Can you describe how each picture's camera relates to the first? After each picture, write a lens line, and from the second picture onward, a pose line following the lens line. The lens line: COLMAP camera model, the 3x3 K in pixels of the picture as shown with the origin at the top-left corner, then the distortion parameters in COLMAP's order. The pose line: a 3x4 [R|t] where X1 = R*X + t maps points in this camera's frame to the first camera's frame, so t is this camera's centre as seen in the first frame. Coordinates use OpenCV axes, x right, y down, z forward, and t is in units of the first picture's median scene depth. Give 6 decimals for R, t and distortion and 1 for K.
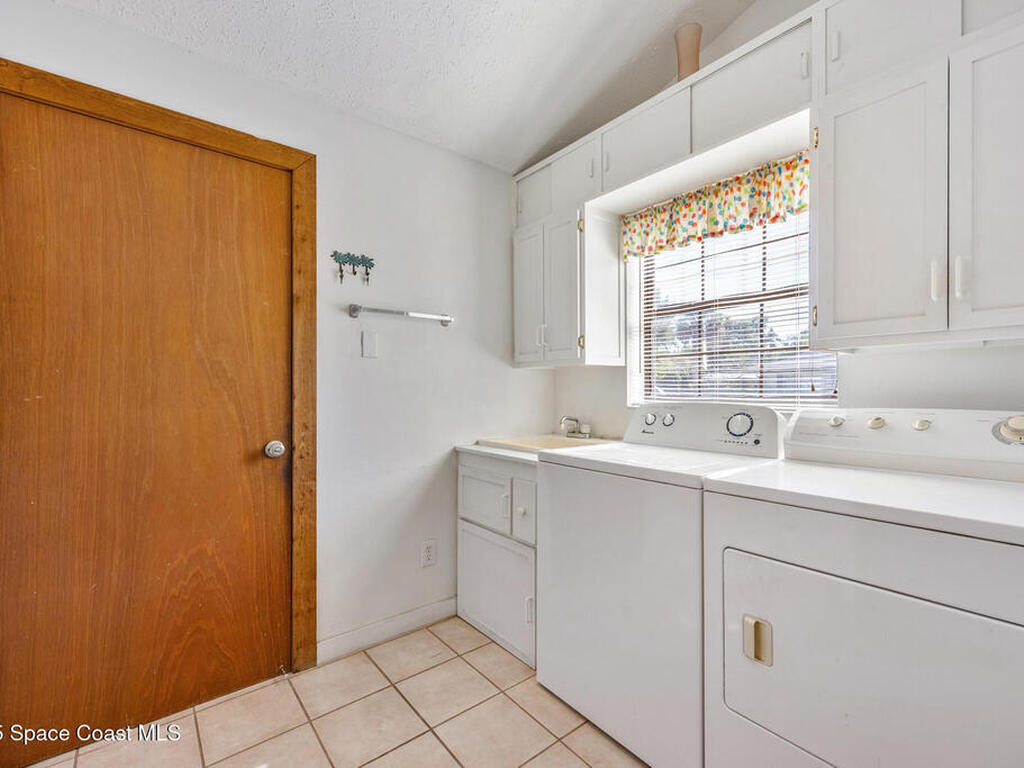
lens RADIAL K [[451.9, 0, 511.4], [0, 451.9, 382.0], [0, 0, 1]] dist [0.004334, 0.000200]
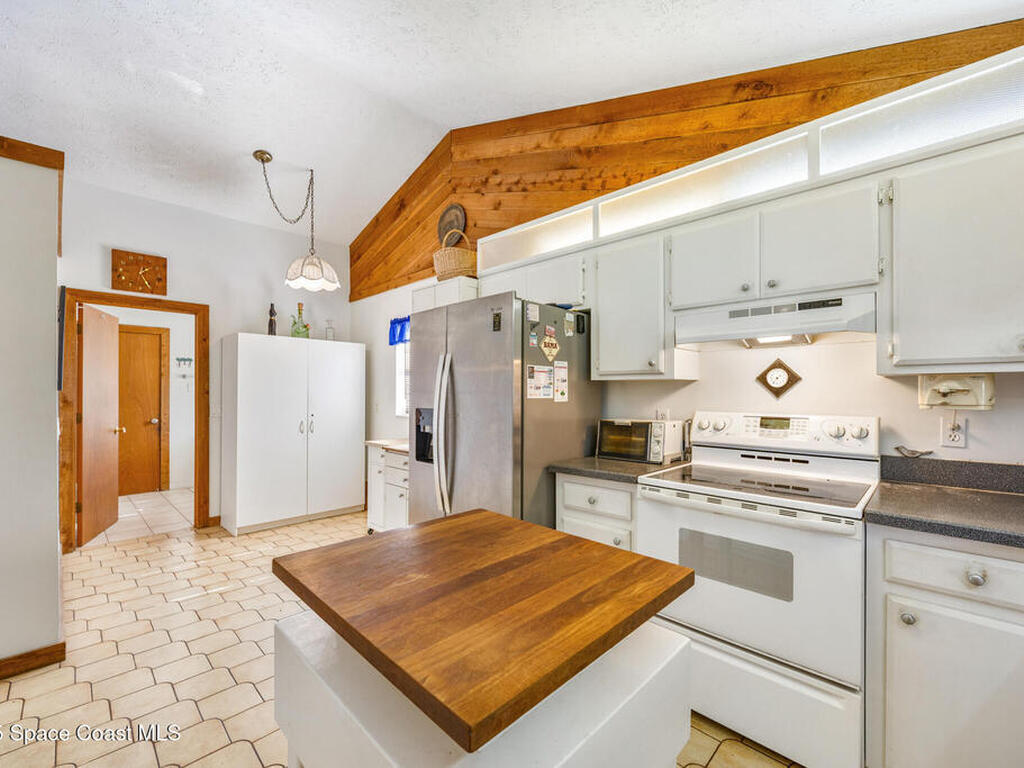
lens RADIAL K [[451.9, 0, 512.7], [0, 451.9, 391.2], [0, 0, 1]] dist [0.004334, 0.000200]
pose [[0.990937, 0.001489, 0.134323, 1.526748], [-0.001357, 0.999999, -0.001072, -0.063551], [-0.134324, 0.000880, 0.990937, -2.469892]]
